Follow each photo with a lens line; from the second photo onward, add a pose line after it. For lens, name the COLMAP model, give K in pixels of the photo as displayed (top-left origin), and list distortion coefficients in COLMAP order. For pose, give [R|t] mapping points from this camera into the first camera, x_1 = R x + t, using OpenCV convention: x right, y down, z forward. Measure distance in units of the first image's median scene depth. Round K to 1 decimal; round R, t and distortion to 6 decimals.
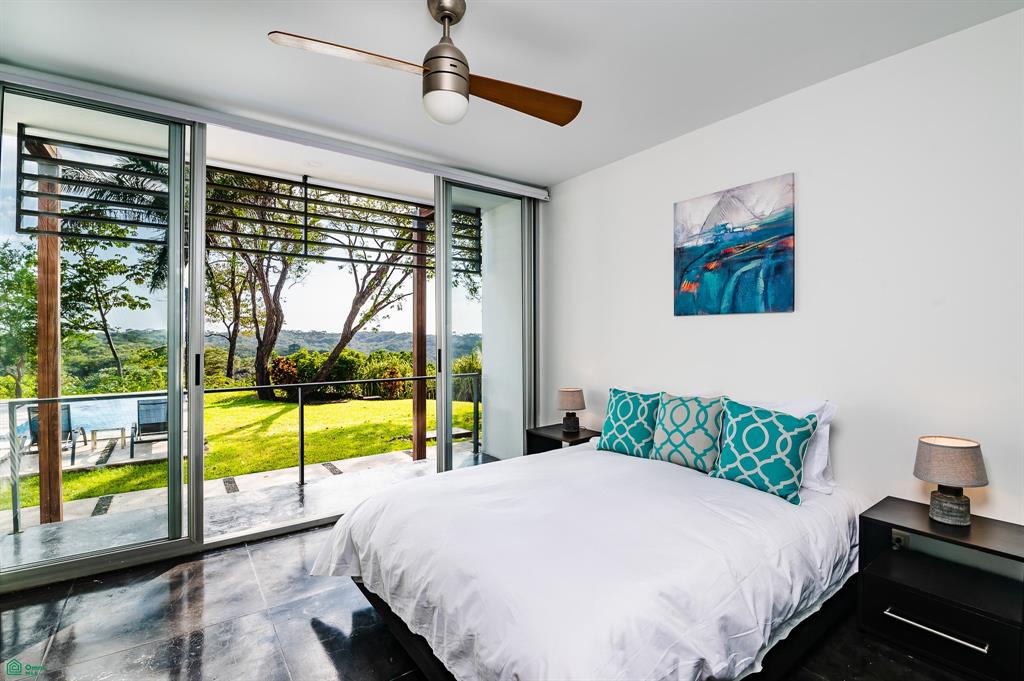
lens RADIAL K [[523.1, 0, 497.0], [0, 523.1, 324.9], [0, 0, 1]] dist [0.015337, 0.000932]
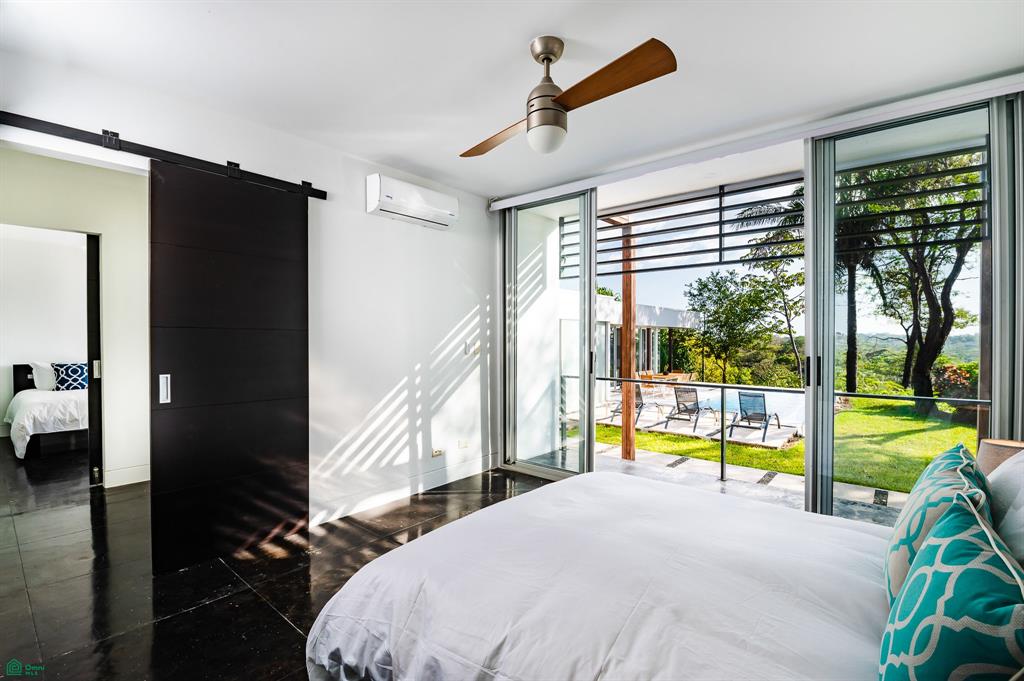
lens RADIAL K [[469.1, 0, 484.6], [0, 469.1, 340.0], [0, 0, 1]] dist [0.002007, -0.002162]
pose [[0.213462, 0.005184, -0.976938, 0.159240], [0.016594, 0.999822, 0.008931, 0.002251], [0.976810, -0.018118, 0.213338, 0.120302]]
